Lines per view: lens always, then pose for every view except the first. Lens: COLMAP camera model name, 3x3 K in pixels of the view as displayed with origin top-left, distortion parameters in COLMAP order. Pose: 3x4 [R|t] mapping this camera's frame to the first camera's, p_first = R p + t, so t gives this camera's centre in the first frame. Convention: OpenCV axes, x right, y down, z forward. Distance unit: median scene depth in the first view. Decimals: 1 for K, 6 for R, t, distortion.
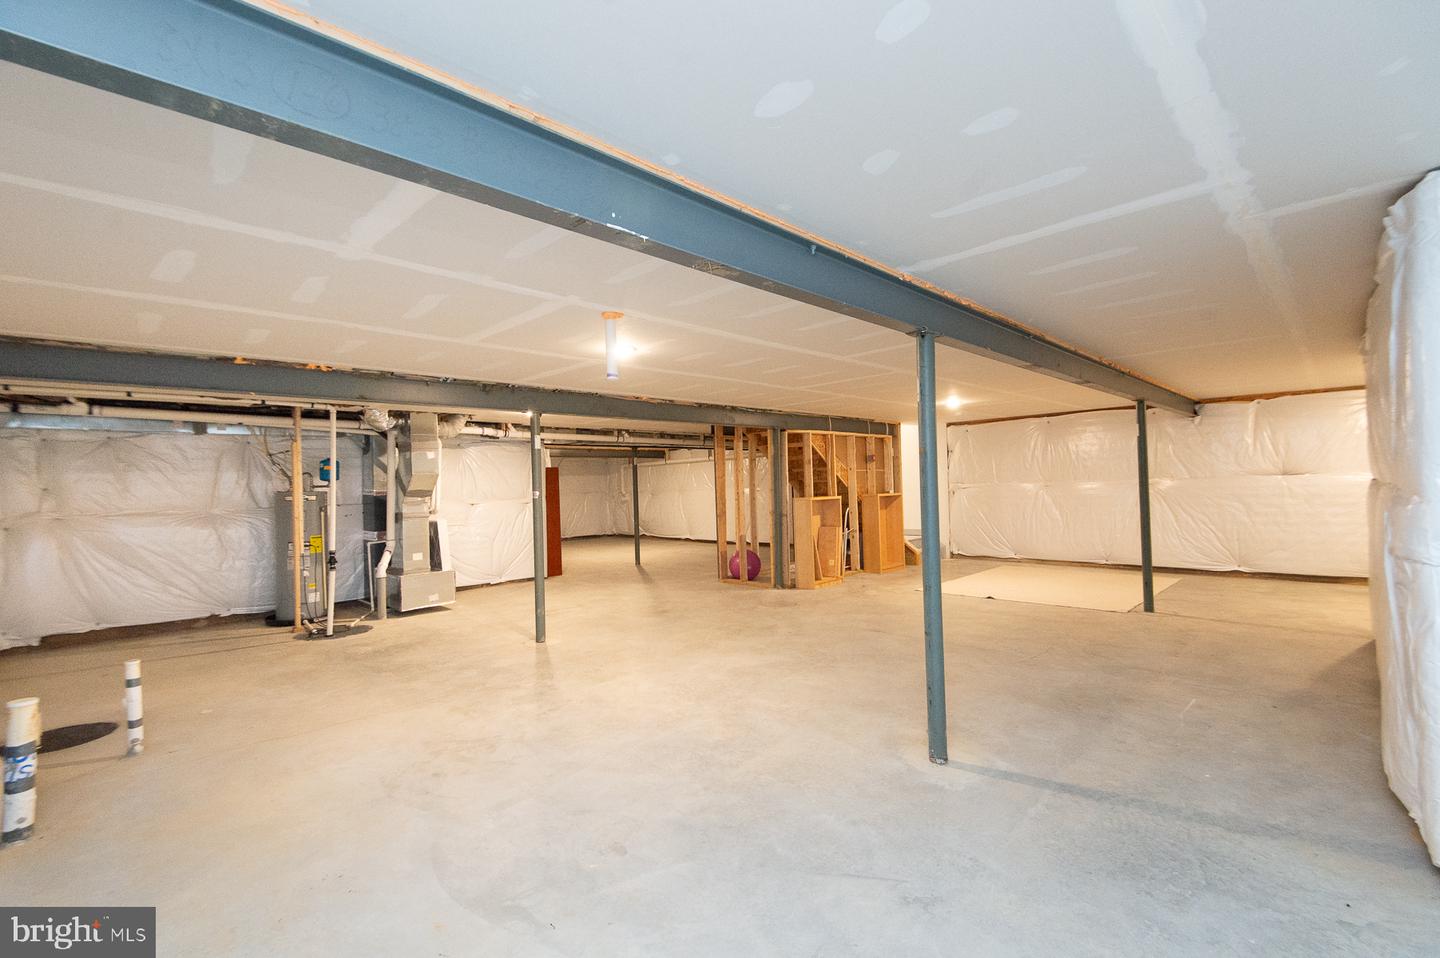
lens RADIAL K [[639.0, 0, 720.0], [0, 639.0, 479.0], [0, 0, 1]] dist [0.034290, -0.019883]
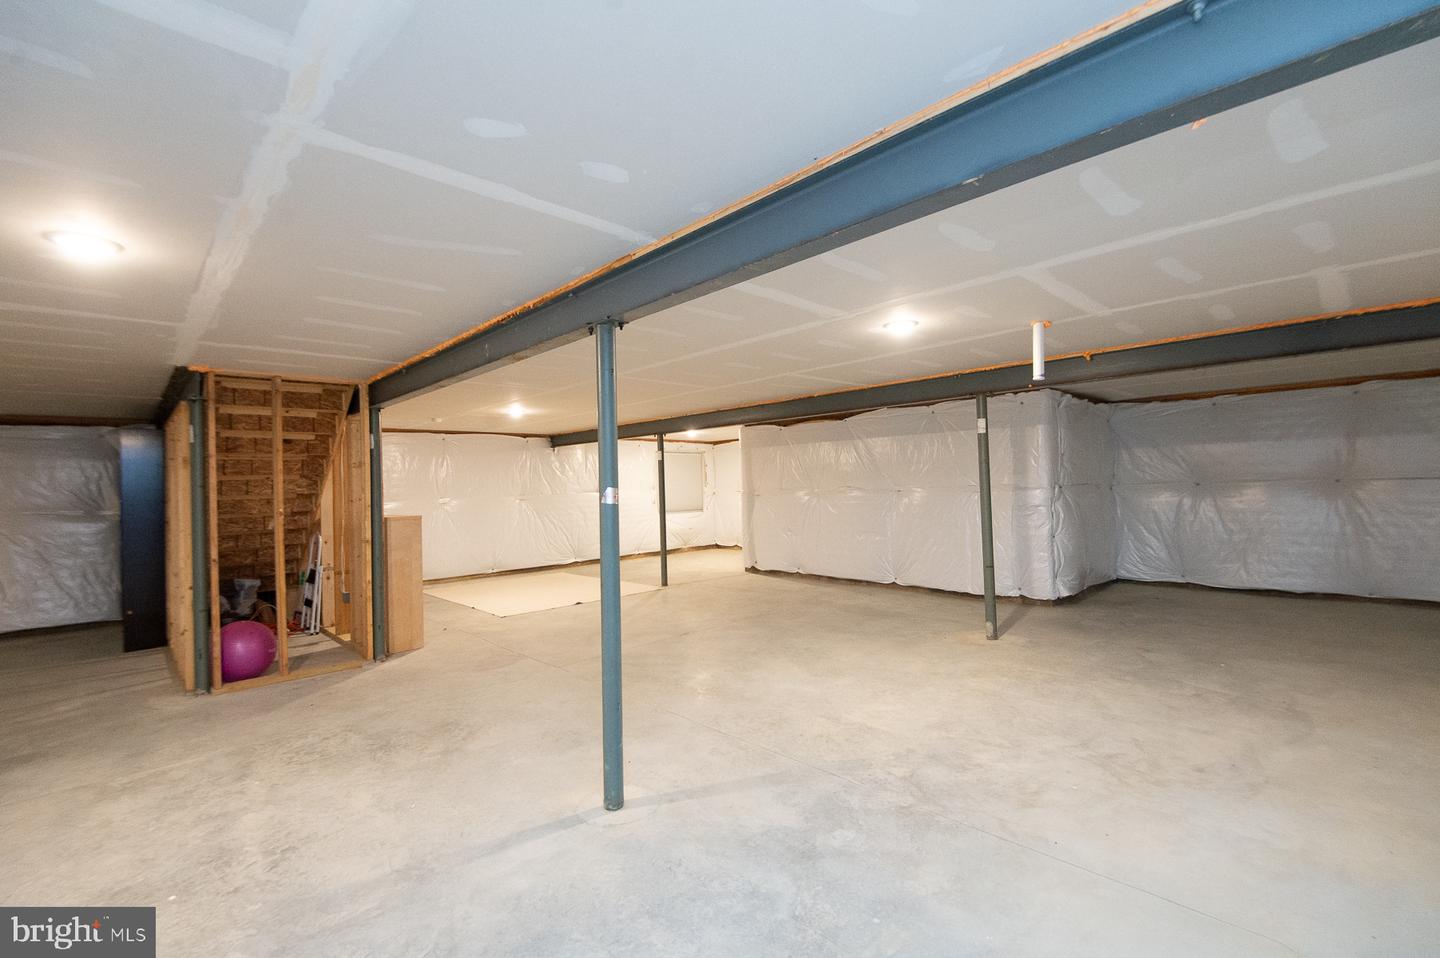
lens RADIAL K [[630.9, 0, 718.2], [0, 630.9, 477.2], [0, 0, 1]] dist [0.033176, -0.015858]
pose [[0.003029, 0.045188, 0.998974, -0.732144], [0.003373, 0.998972, -0.045198, 0.030614], [-0.999990, 0.003507, 0.002873, 0.884610]]
